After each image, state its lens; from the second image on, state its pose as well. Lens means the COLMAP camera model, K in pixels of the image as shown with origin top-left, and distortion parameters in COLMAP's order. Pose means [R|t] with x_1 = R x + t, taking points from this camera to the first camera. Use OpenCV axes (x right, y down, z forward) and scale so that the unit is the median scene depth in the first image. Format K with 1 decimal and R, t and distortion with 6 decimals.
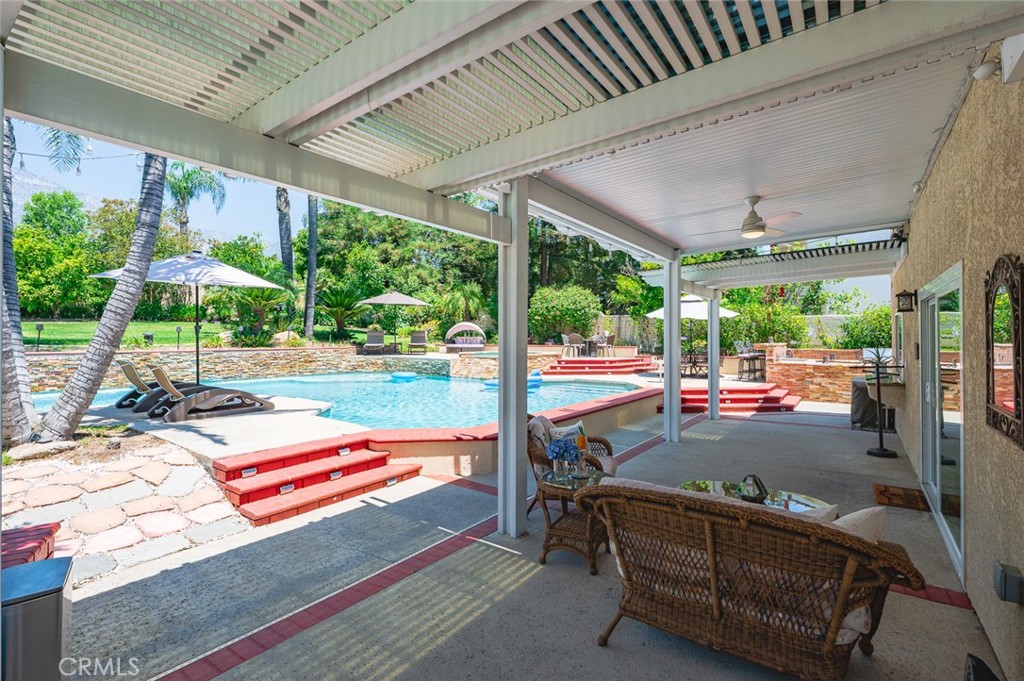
lens RADIAL K [[466.5, 0, 514.6], [0, 466.5, 334.1], [0, 0, 1]] dist [-0.000310, 0.000087]
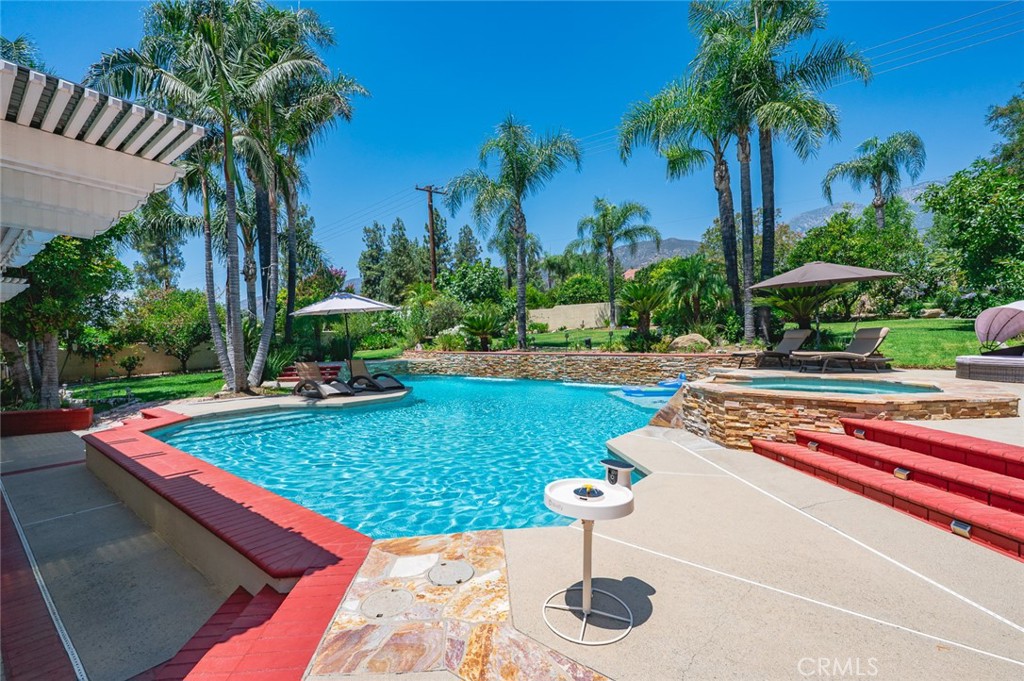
lens RADIAL K [[451.5, 0, 512.0], [0, 451.5, 340.5], [0, 0, 1]] dist [-0.000172, -0.000241]
pose [[-0.038803, 0.001137, -0.999246, 0.289966], [0.020086, 0.999798, 0.000358, -0.000649], [0.999045, -0.020057, -0.038818, 0.585359]]
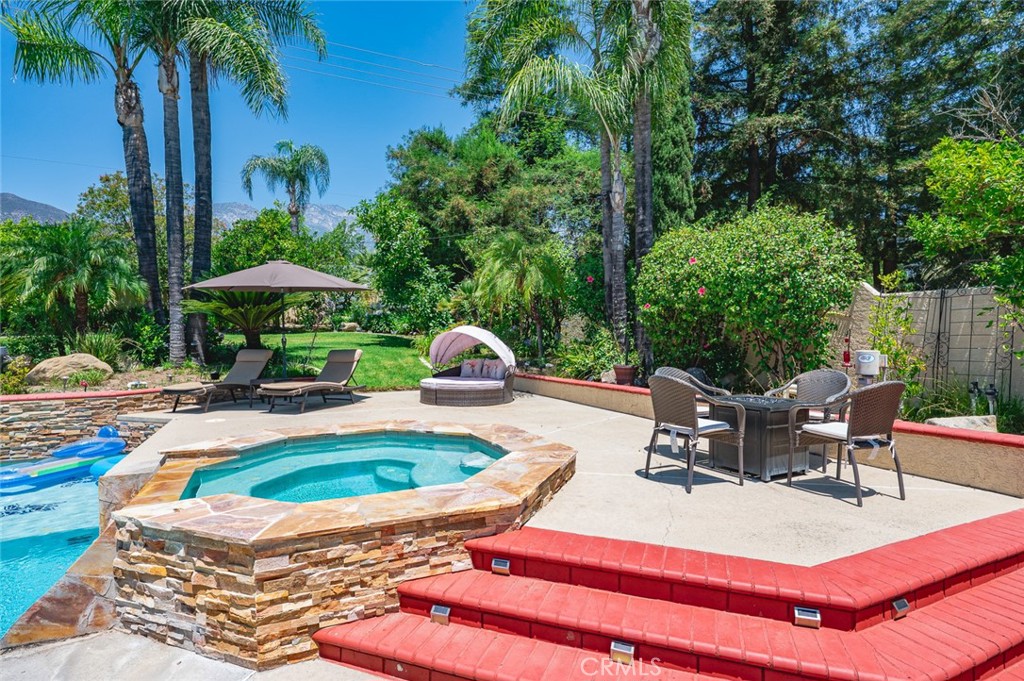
lens RADIAL K [[511.3, 0, 508.3], [0, 511.3, 342.7], [0, 0, 1]] dist [-0.002815, 0.001270]
pose [[0.880245, -0.004275, -0.474500, 0.143574], [0.012927, 0.999804, 0.014973, -0.016698], [0.474343, -0.019313, 0.880128, 0.617161]]
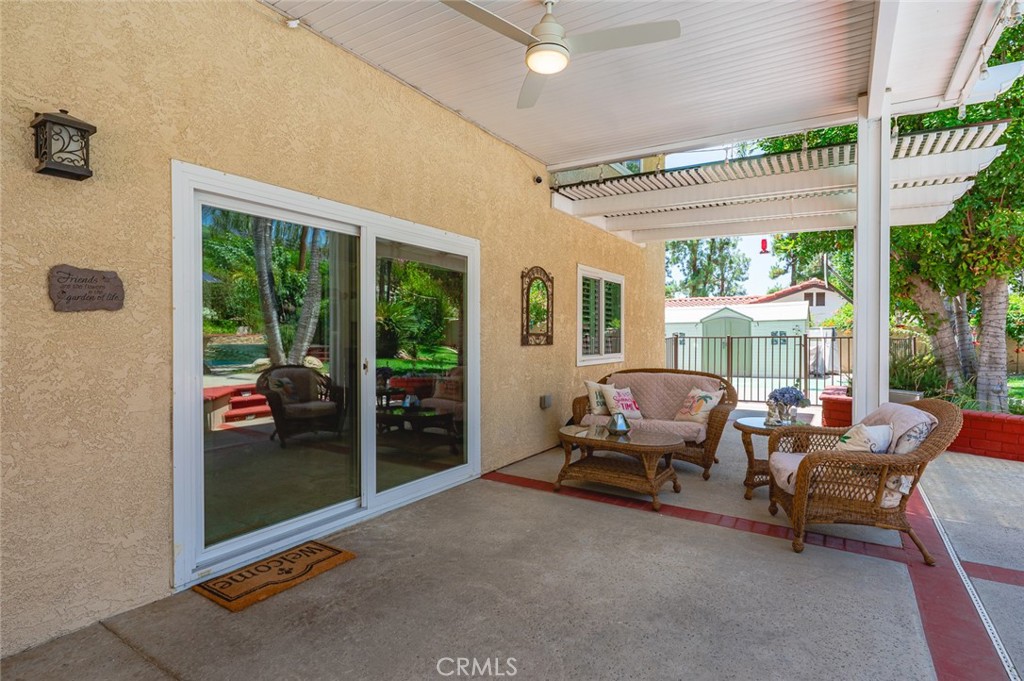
lens RADIAL K [[511.3, 0, 508.3], [0, 511.3, 342.7], [0, 0, 1]] dist [-0.002815, 0.001270]
pose [[-0.998744, -0.001786, -0.050073, 0.136075], [-0.002226, 0.999959, 0.008724, 0.019214], [0.050055, 0.008825, -0.998707, 0.364610]]
